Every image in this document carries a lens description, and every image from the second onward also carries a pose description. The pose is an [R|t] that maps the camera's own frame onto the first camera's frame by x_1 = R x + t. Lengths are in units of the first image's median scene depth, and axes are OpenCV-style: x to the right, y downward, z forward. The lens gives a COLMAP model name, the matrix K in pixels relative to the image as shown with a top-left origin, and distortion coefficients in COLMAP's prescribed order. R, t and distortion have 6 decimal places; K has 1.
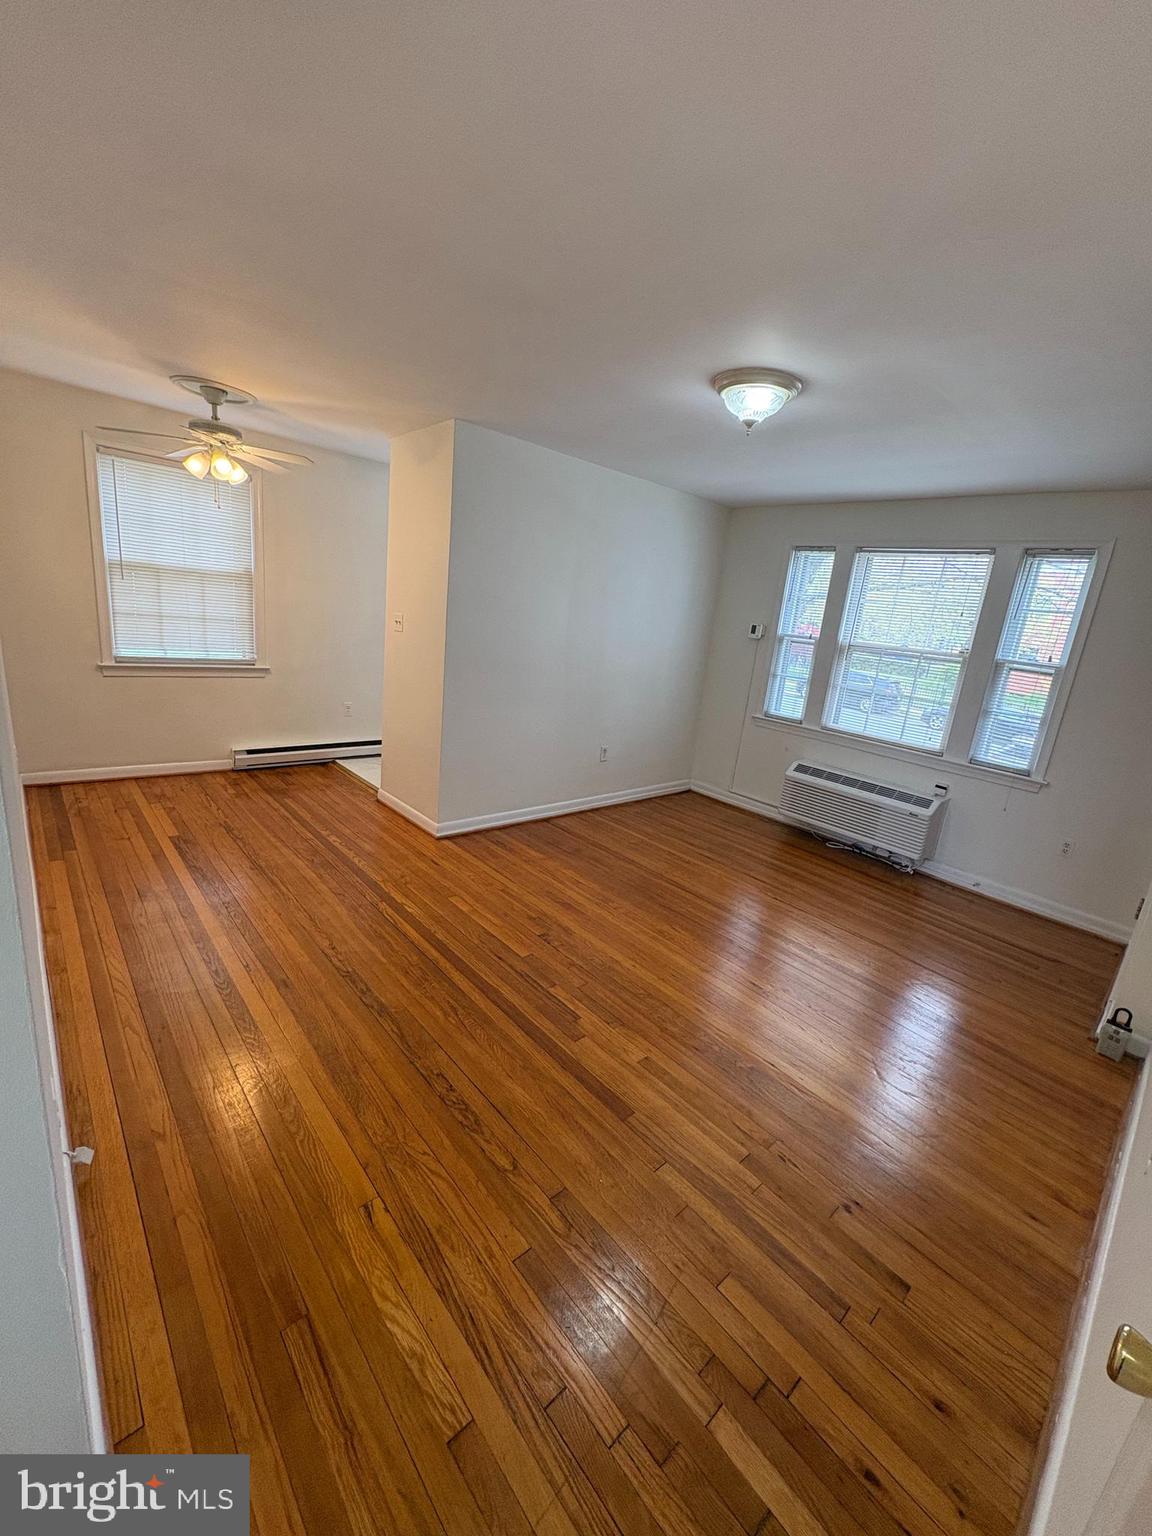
lens RADIAL K [[617.5, 0, 574.4], [0, 617.5, 767.8], [0, 0, 1]] dist [-0.003138, 0.000335]
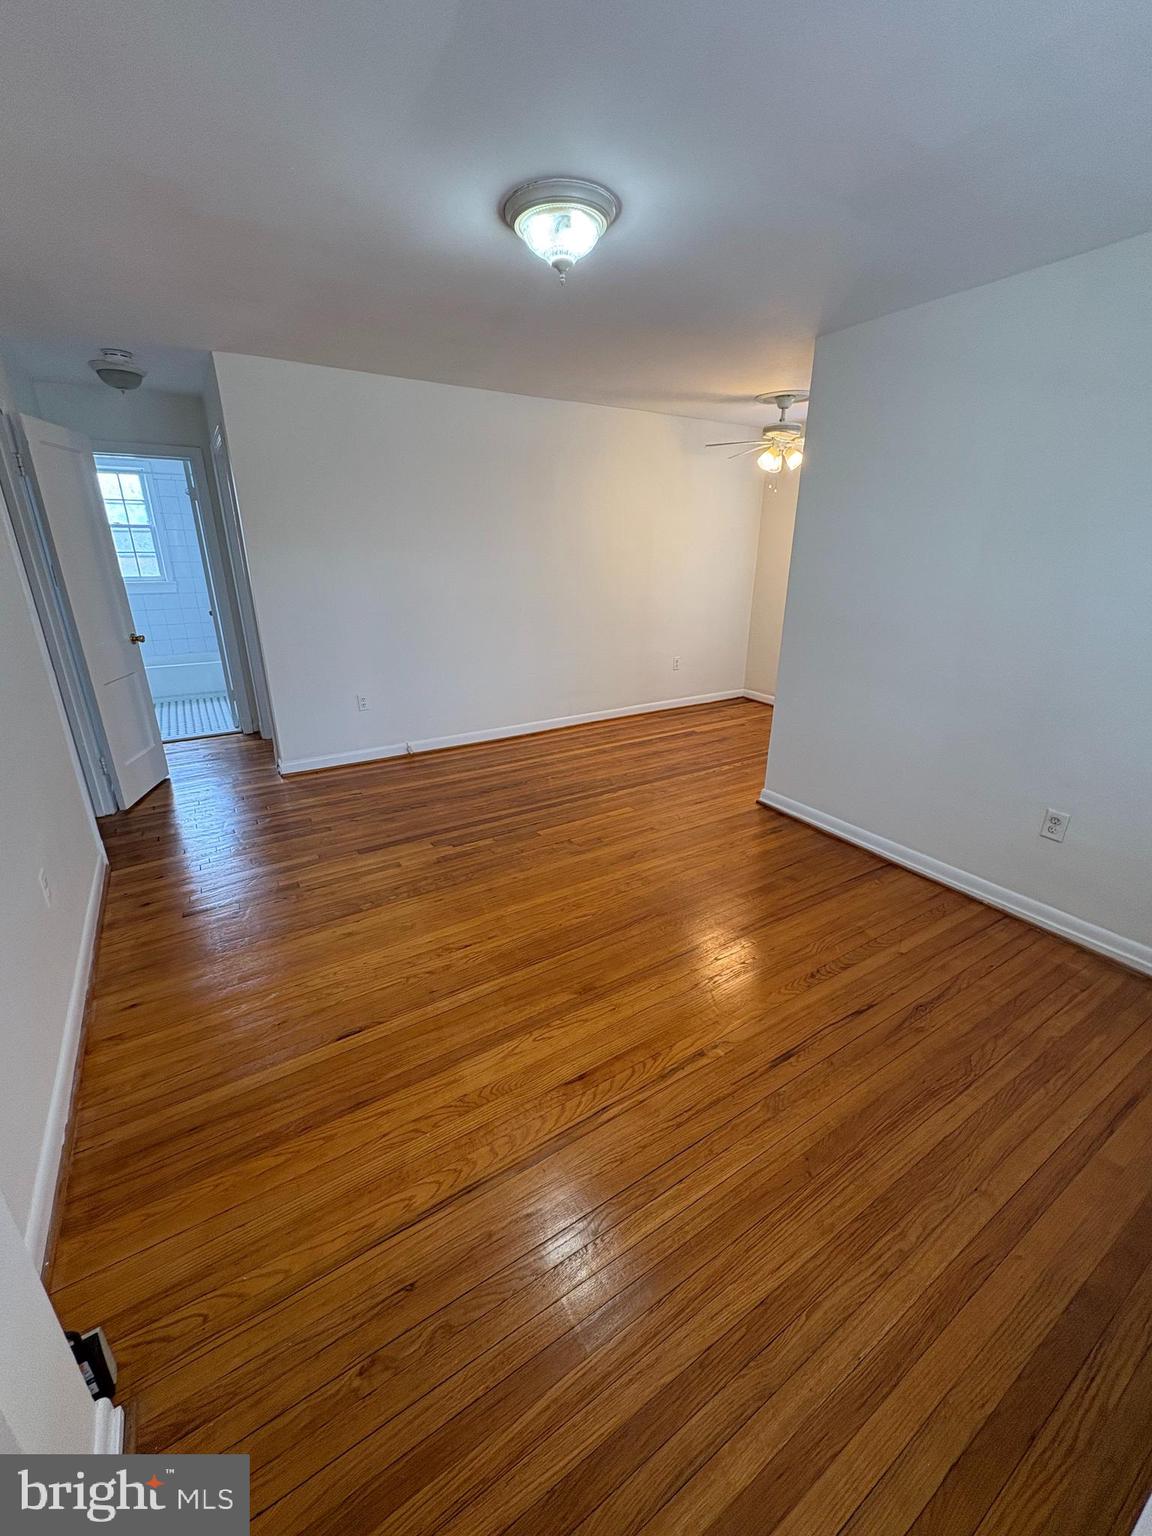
lens RADIAL K [[617.5, 0, 573.2], [0, 617.5, 766.9], [0, 0, 1]] dist [-0.003138, 0.000335]
pose [[-0.182003, 0.232790, -0.955345, 0.870288], [-0.276259, 0.920333, 0.276889, -0.144380], [0.943693, 0.314318, -0.103193, 0.957323]]
